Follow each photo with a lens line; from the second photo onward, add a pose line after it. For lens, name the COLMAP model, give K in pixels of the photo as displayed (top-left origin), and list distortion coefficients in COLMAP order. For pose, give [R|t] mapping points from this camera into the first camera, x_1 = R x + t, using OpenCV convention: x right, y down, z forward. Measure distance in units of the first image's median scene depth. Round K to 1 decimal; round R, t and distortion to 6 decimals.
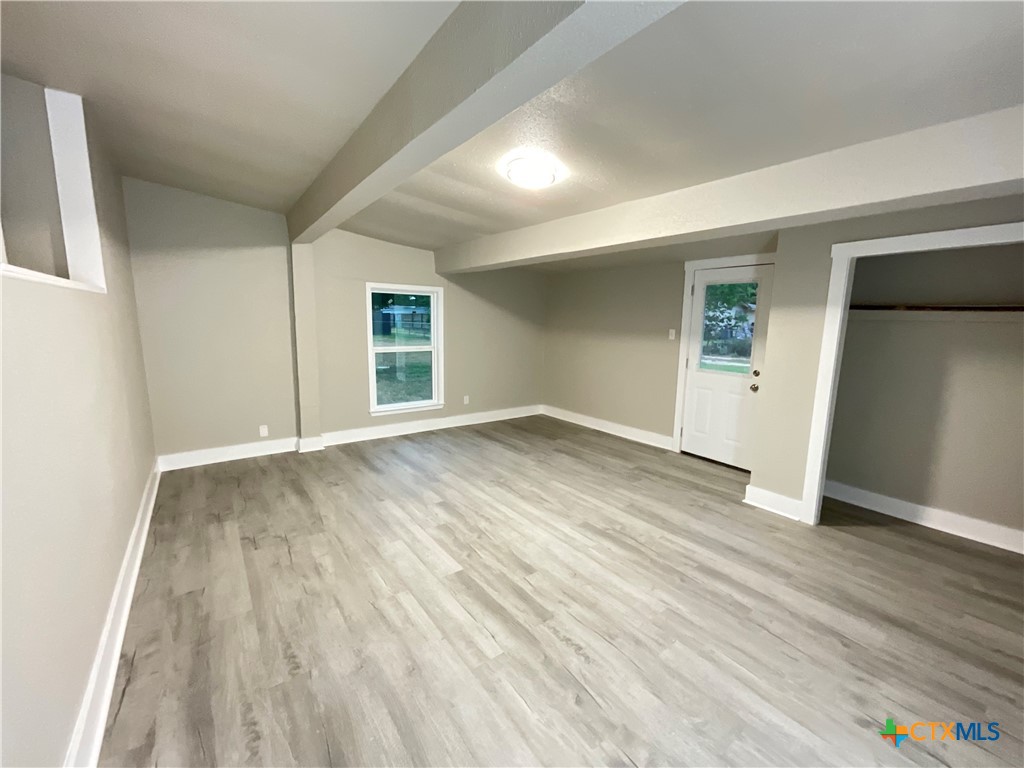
lens RADIAL K [[420.2, 0, 512.0], [0, 420.2, 384.0], [0, 0, 1]] dist [0.000326, 0.000087]
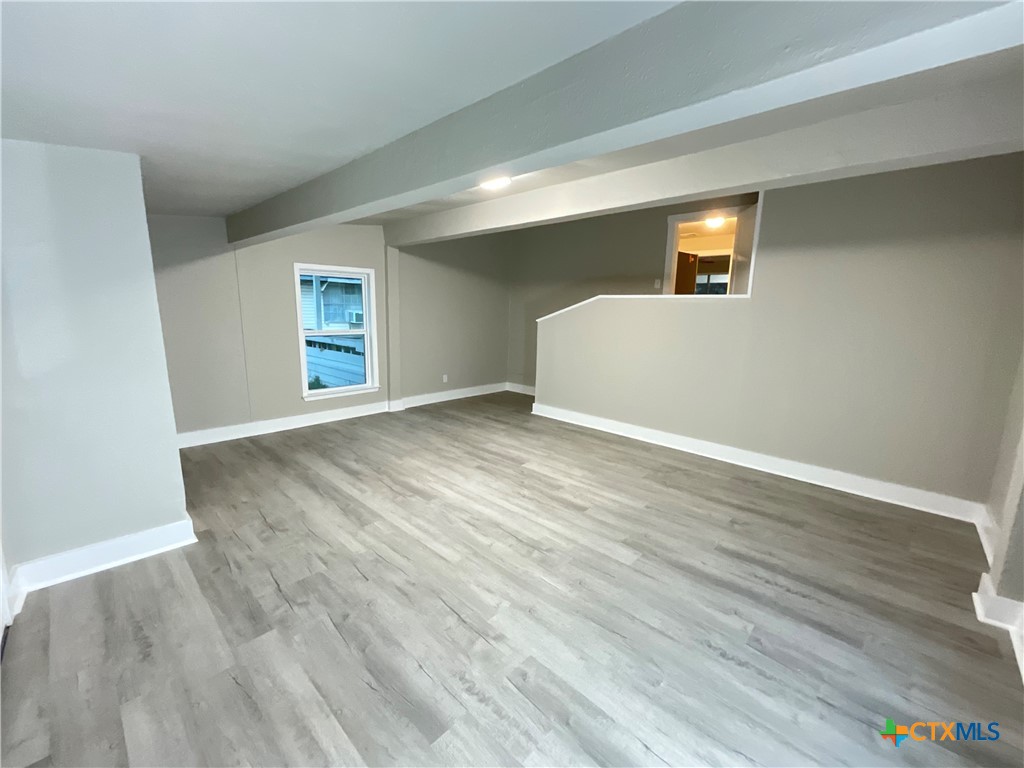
lens RADIAL K [[420.2, 0, 512.0], [0, 420.2, 384.0], [0, 0, 1]] dist [0.000326, 0.000087]
pose [[-0.982562, -0.004138, -0.185889, 0.167606], [-0.065531, 0.943310, 0.325379, -0.280946], [0.174005, 0.331886, -0.927132, 1.883153]]
